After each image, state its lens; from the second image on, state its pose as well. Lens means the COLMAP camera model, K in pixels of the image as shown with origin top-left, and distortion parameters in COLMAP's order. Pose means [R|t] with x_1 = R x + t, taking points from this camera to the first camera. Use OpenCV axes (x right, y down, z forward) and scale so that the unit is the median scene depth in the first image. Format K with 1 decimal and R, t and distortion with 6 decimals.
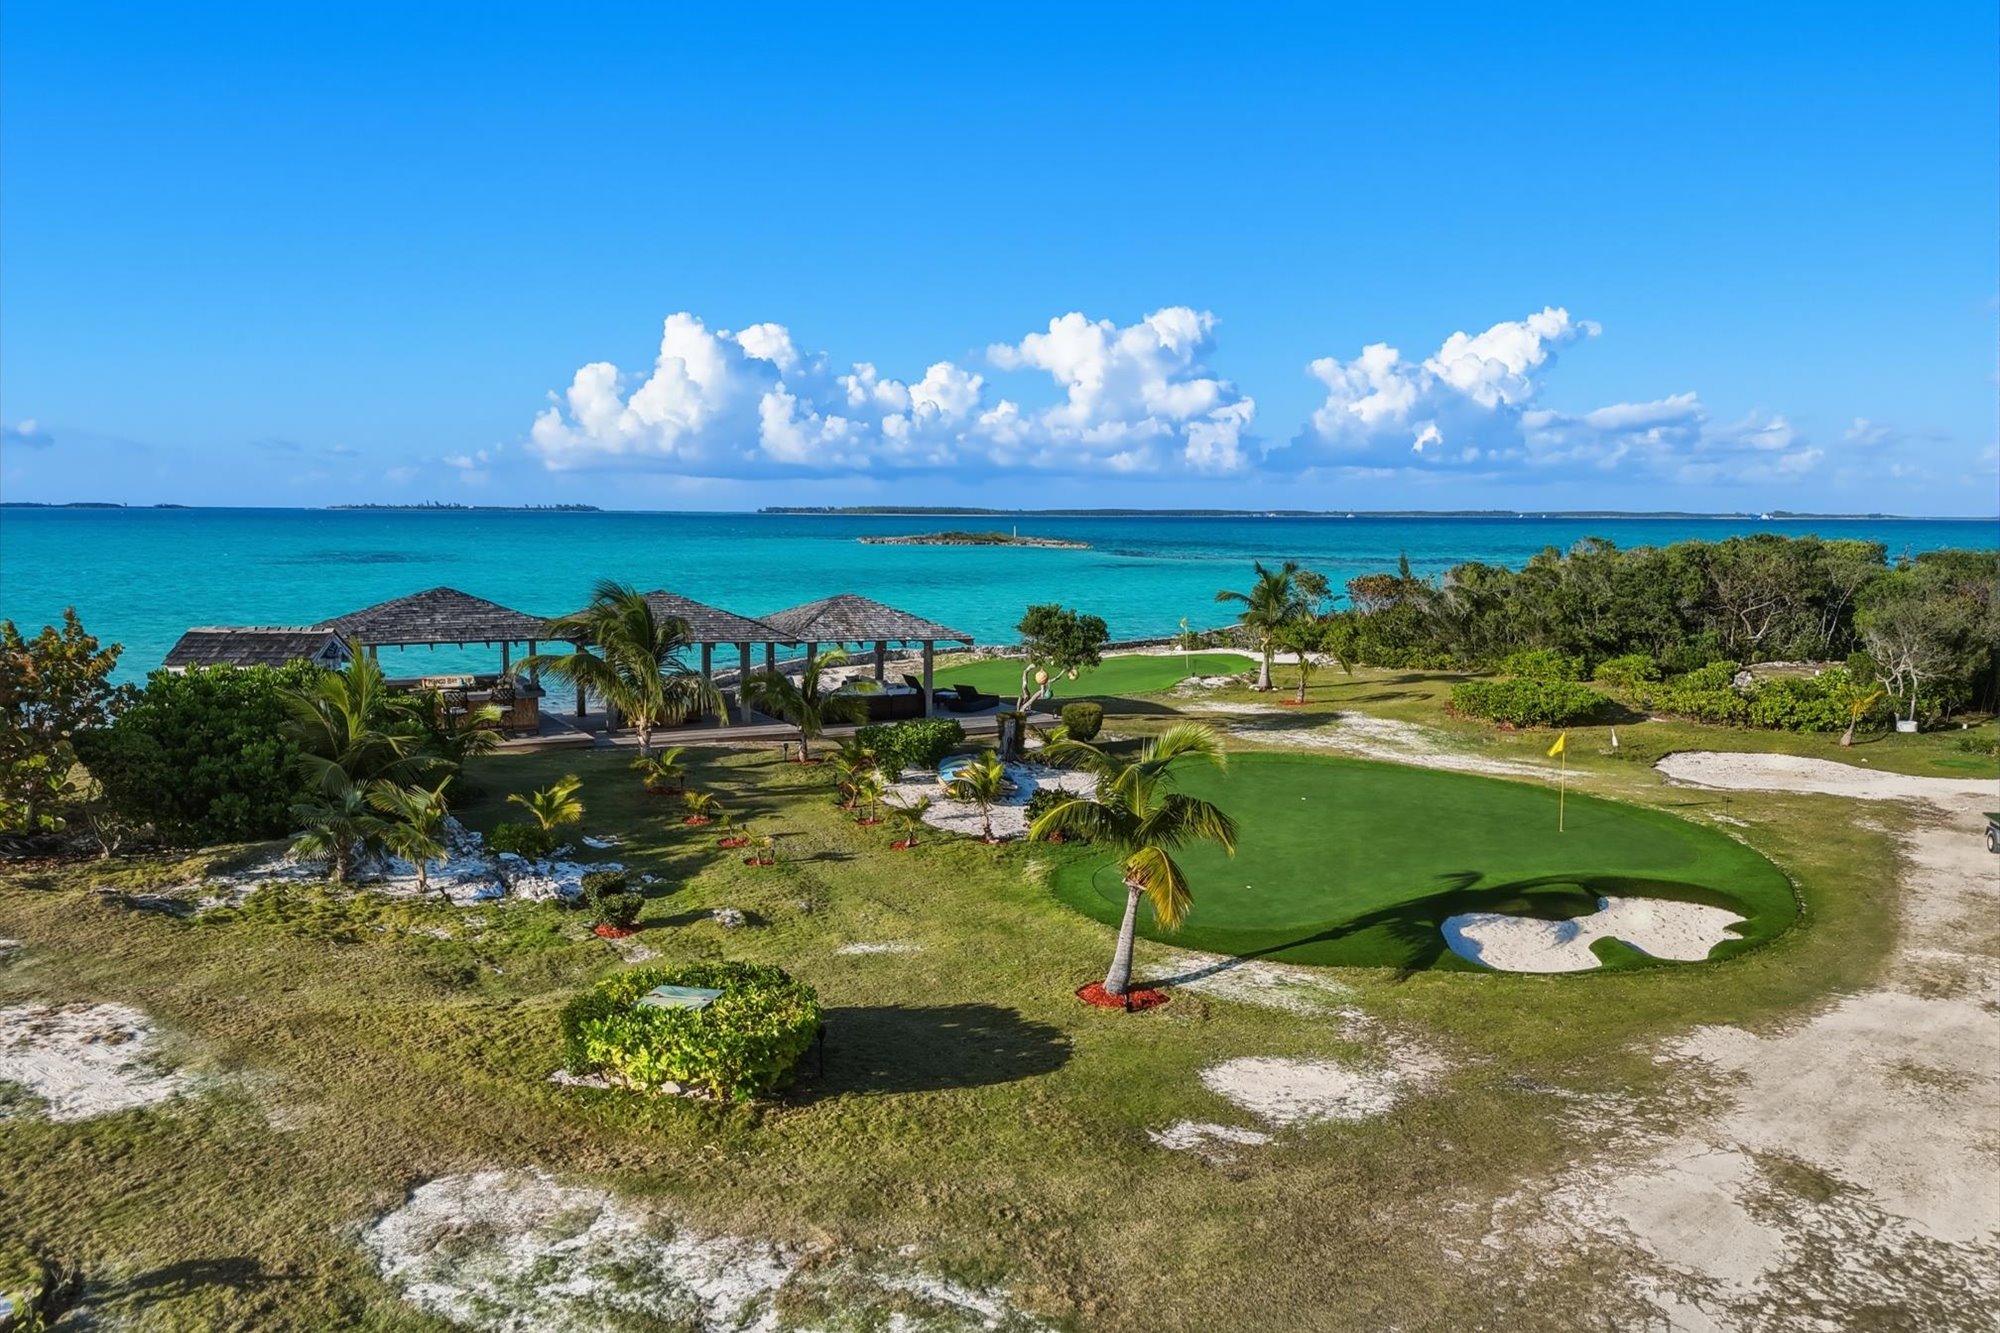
lens RADIAL K [[1484.9, 0, 1000.0], [0, 1484.9, 666.5], [0, 0, 1]] dist [0.077939, -0.078243]
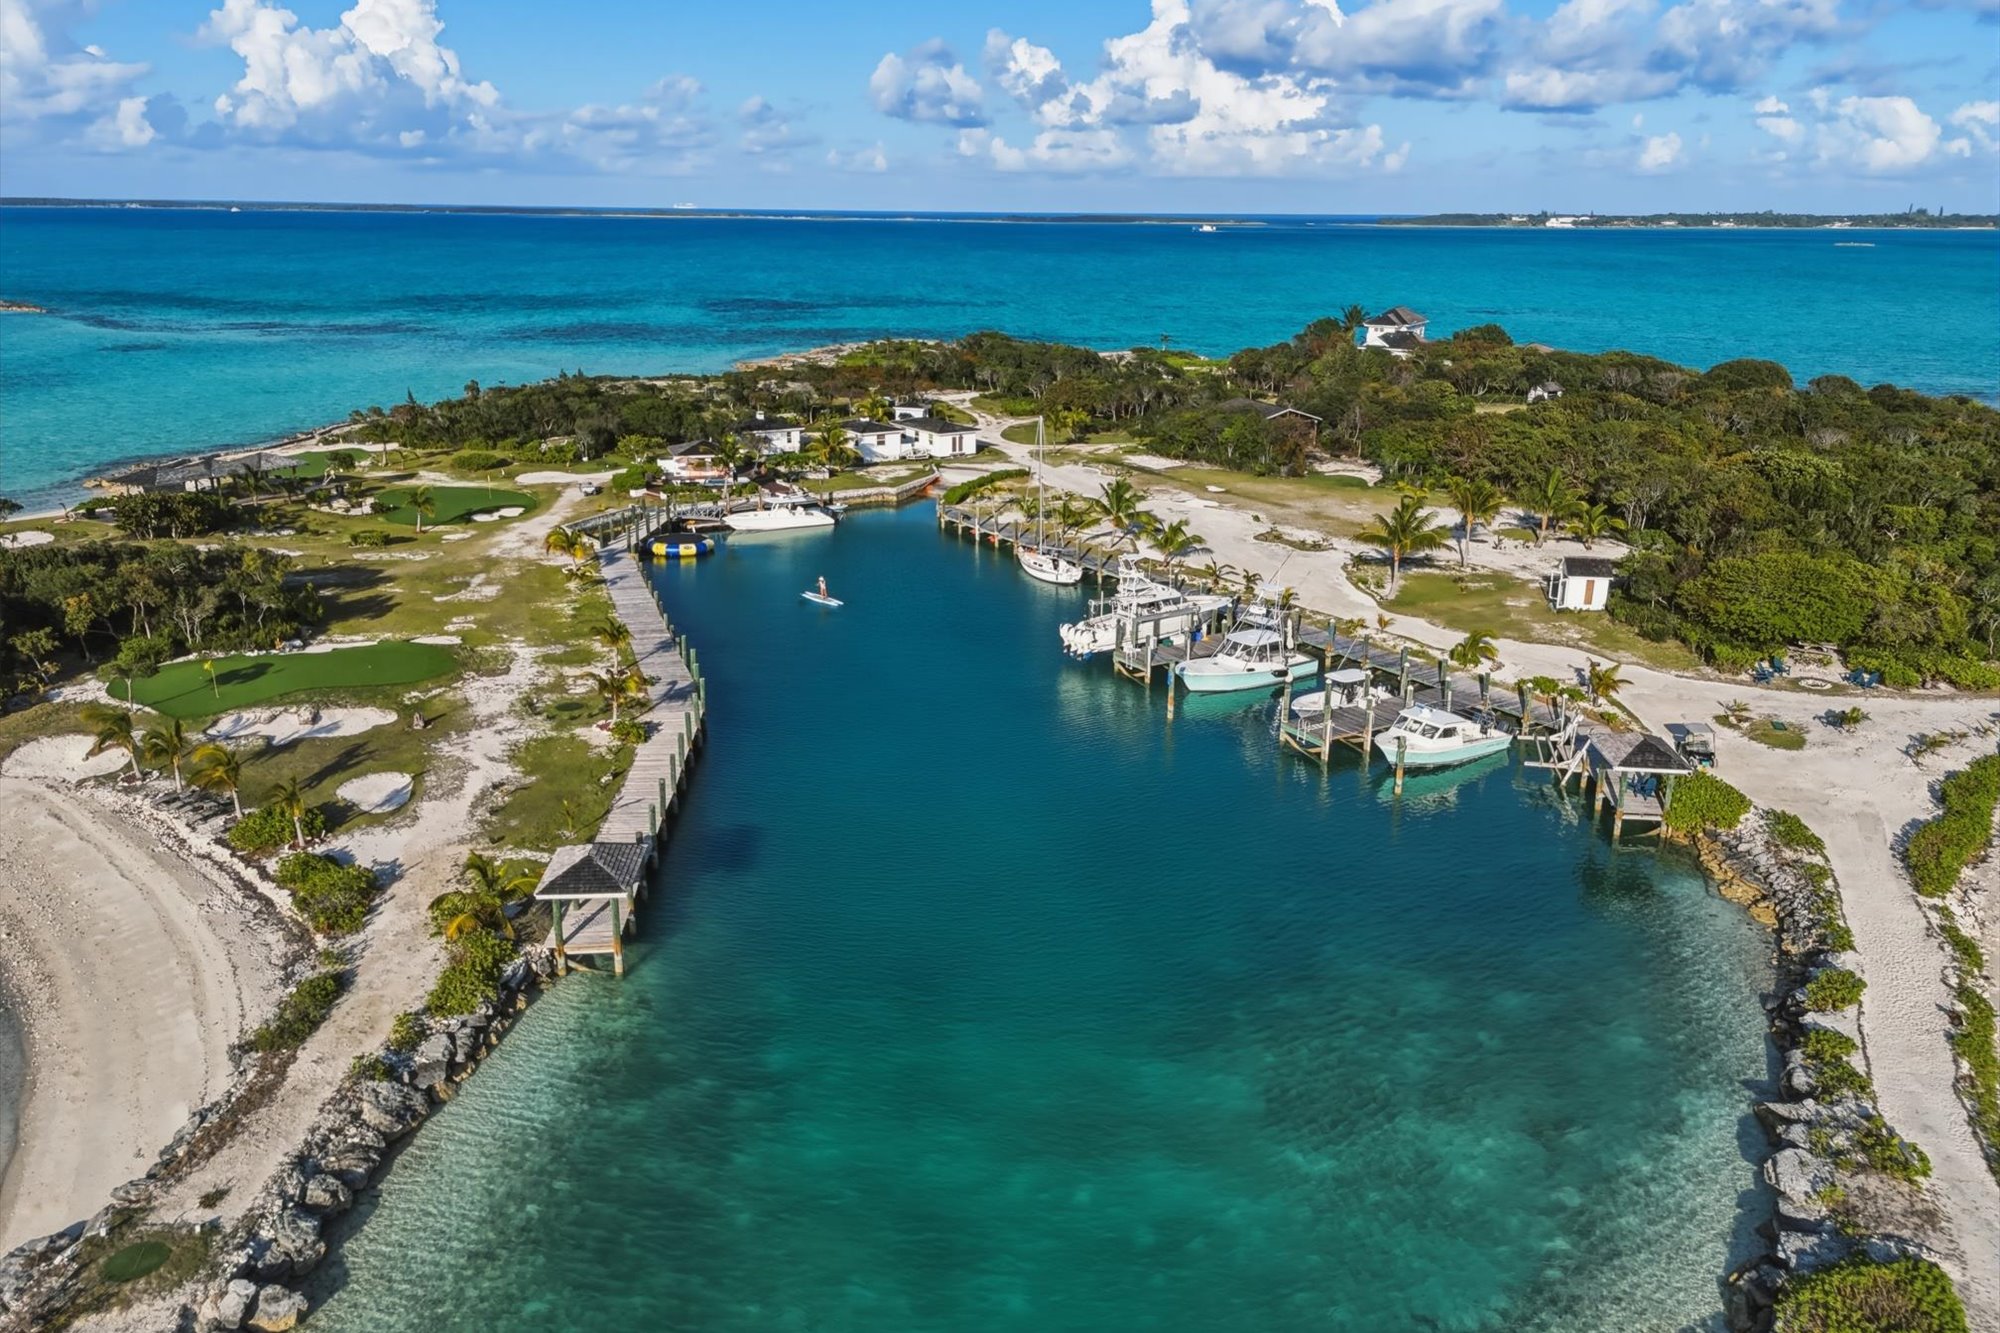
lens RADIAL K [[1484.9, 0, 1000.0], [0, 1484.9, 666.5], [0, 0, 1]] dist [0.077939, -0.078243]
pose [[0.774940, -0.190311, 0.602702, -0.805326], [0.067187, 0.972991, 0.220847, -0.185919], [-0.628453, -0.130649, 0.766797, -2.246037]]
